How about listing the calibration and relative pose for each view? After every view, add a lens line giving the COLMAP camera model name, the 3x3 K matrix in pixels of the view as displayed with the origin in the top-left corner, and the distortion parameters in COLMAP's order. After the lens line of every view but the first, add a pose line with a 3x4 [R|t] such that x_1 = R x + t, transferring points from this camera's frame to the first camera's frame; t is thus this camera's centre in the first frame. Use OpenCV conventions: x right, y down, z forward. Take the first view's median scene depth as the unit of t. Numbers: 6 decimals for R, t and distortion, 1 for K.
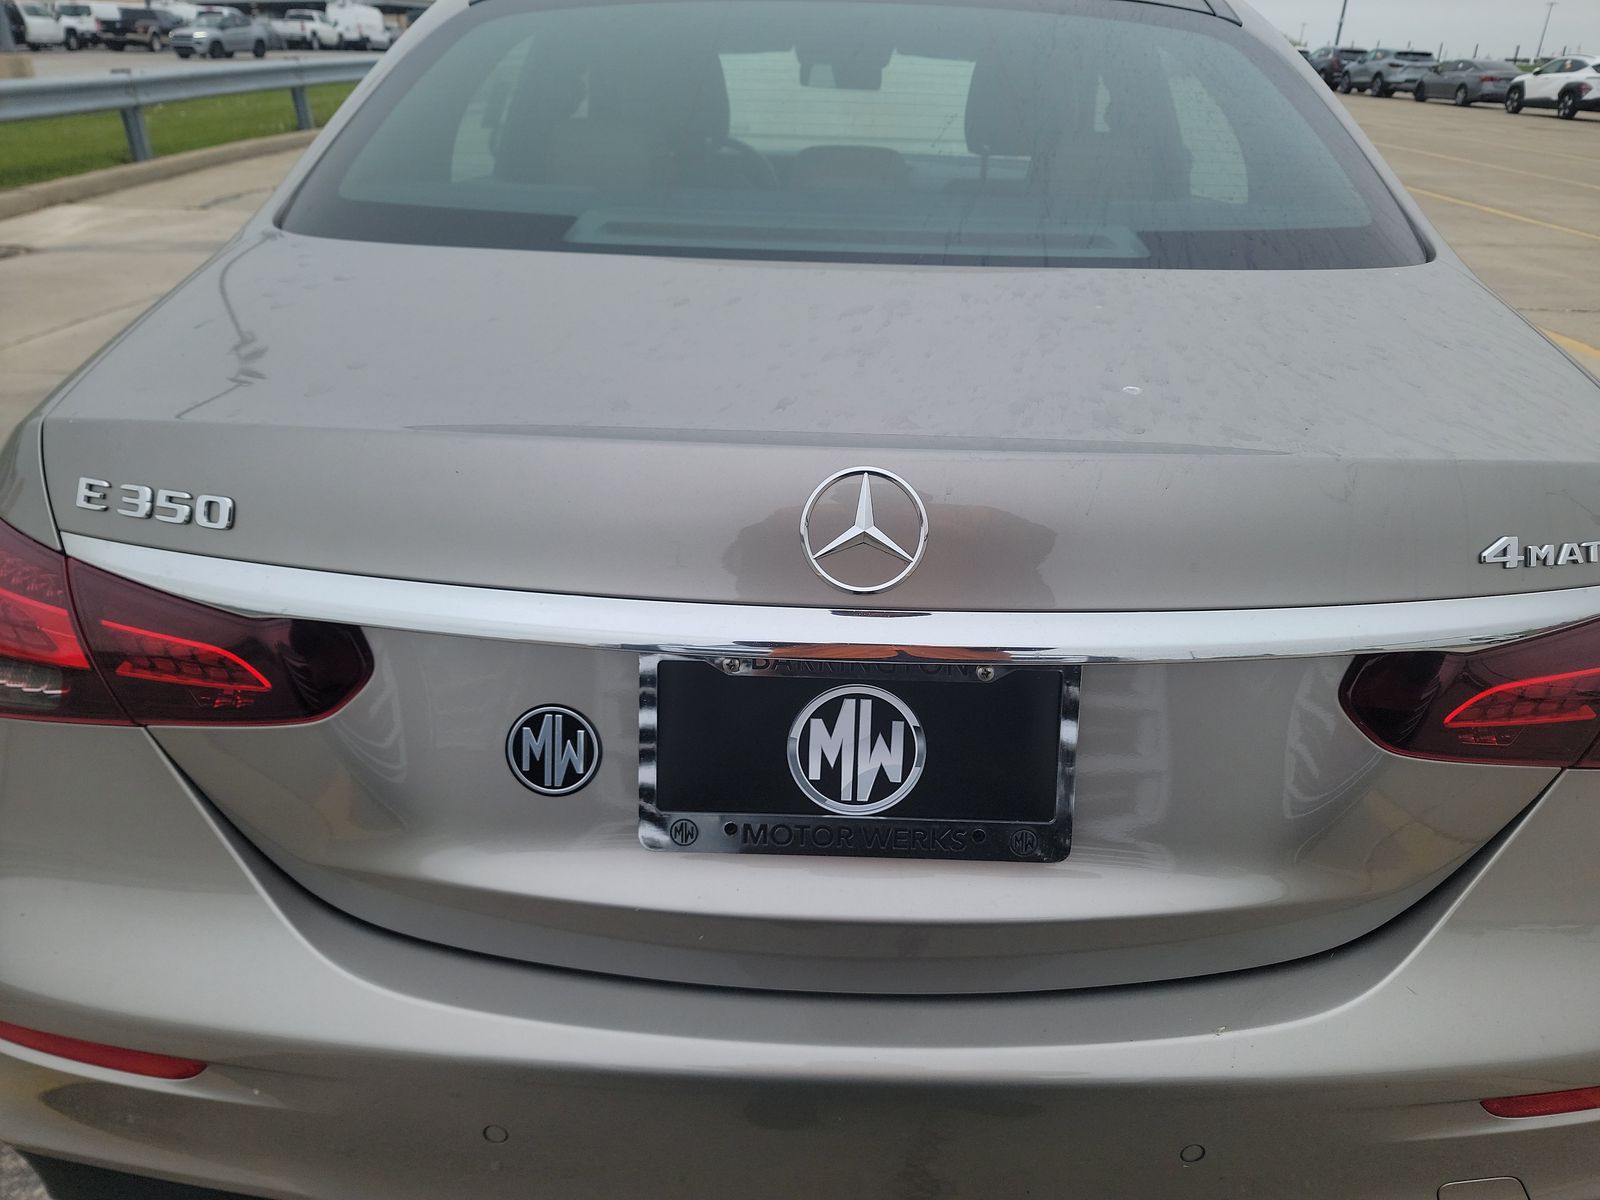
lens RADIAL K [[1306.6, 0, 800.0], [0, 1306.6, 600.0], [0, 0, 1]] dist [-0.003422, 0.000143]
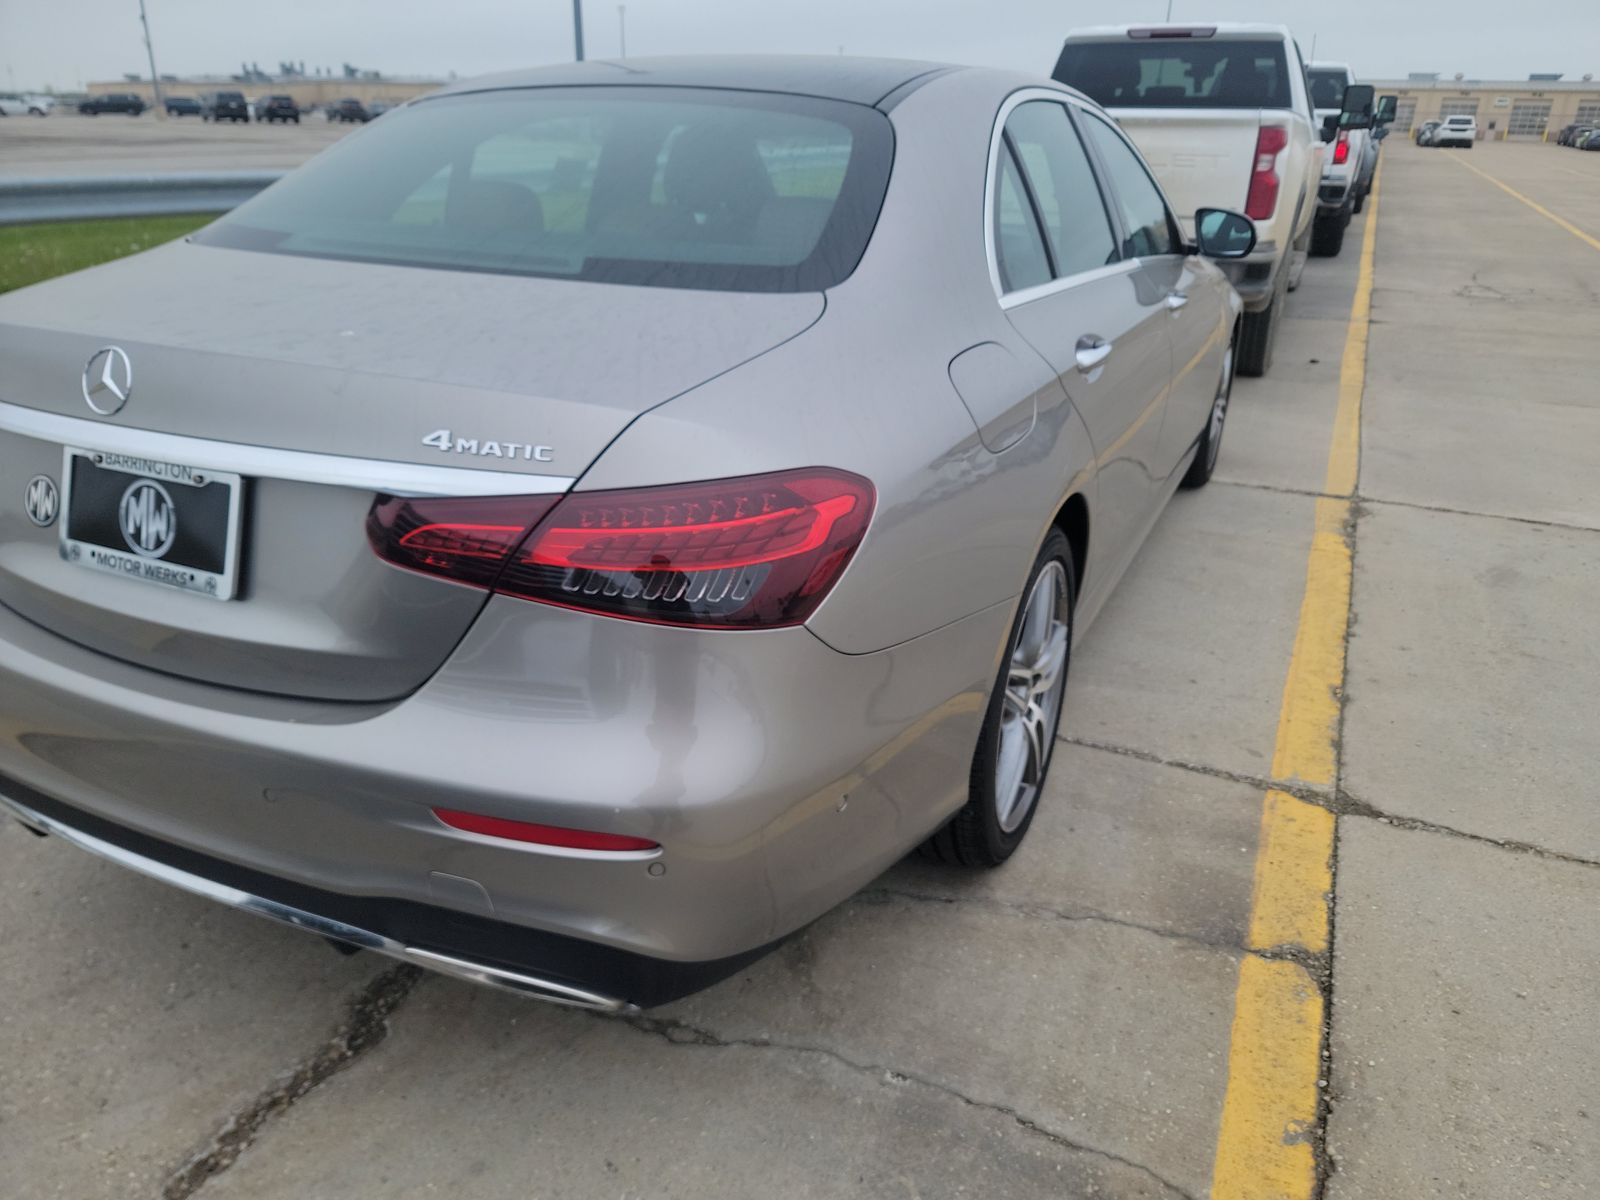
lens RADIAL K [[1306.6, 0, 800.0], [0, 1306.6, 600.0], [0, 0, 1]] dist [-0.003422, 0.000143]
pose [[0.899703, 0.155122, -0.408009, 1.527703], [-0.178477, 0.983750, -0.019546, 0.100519], [0.398347, 0.090405, 0.912768, -0.215890]]
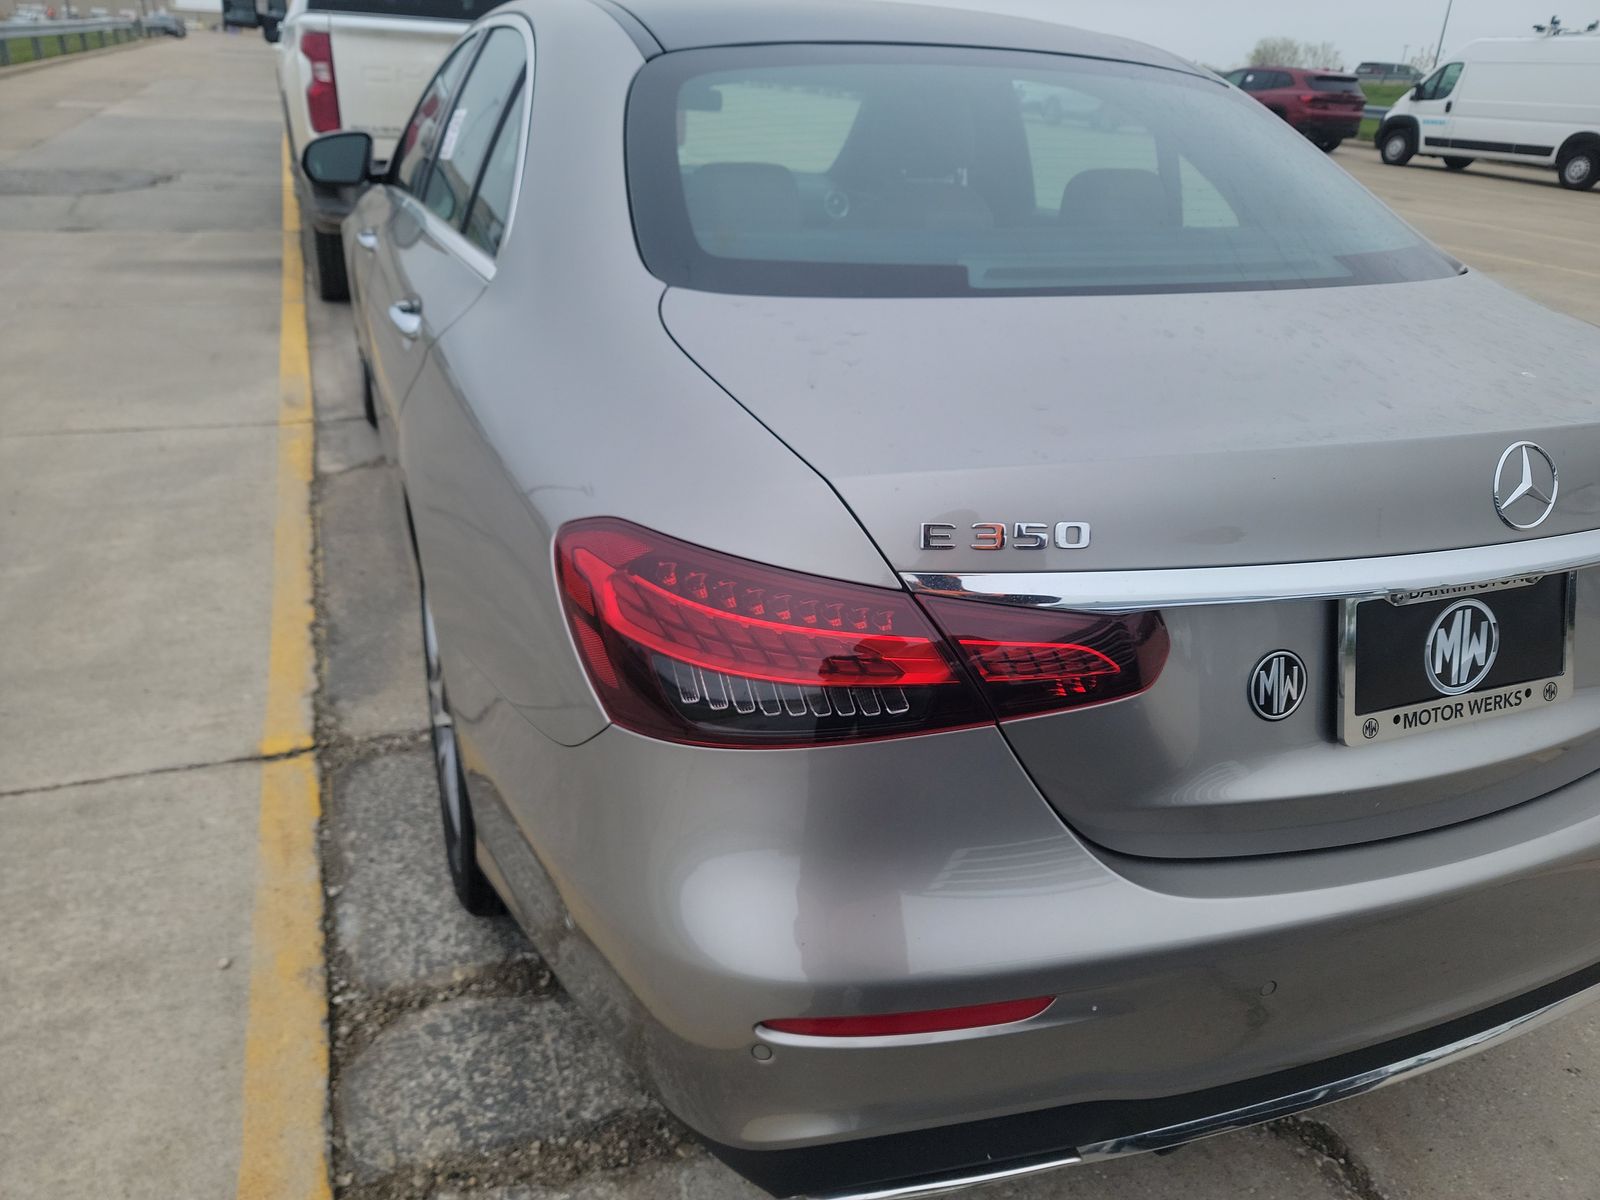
lens RADIAL K [[1306.6, 0, 800.0], [0, 1306.6, 600.0], [0, 0, 1]] dist [-0.003422, 0.000143]
pose [[0.921315, -0.145683, 0.360494, -1.098466], [0.143856, 0.989079, 0.032054, -0.080512], [-0.361227, 0.022327, 0.932211, -0.044773]]
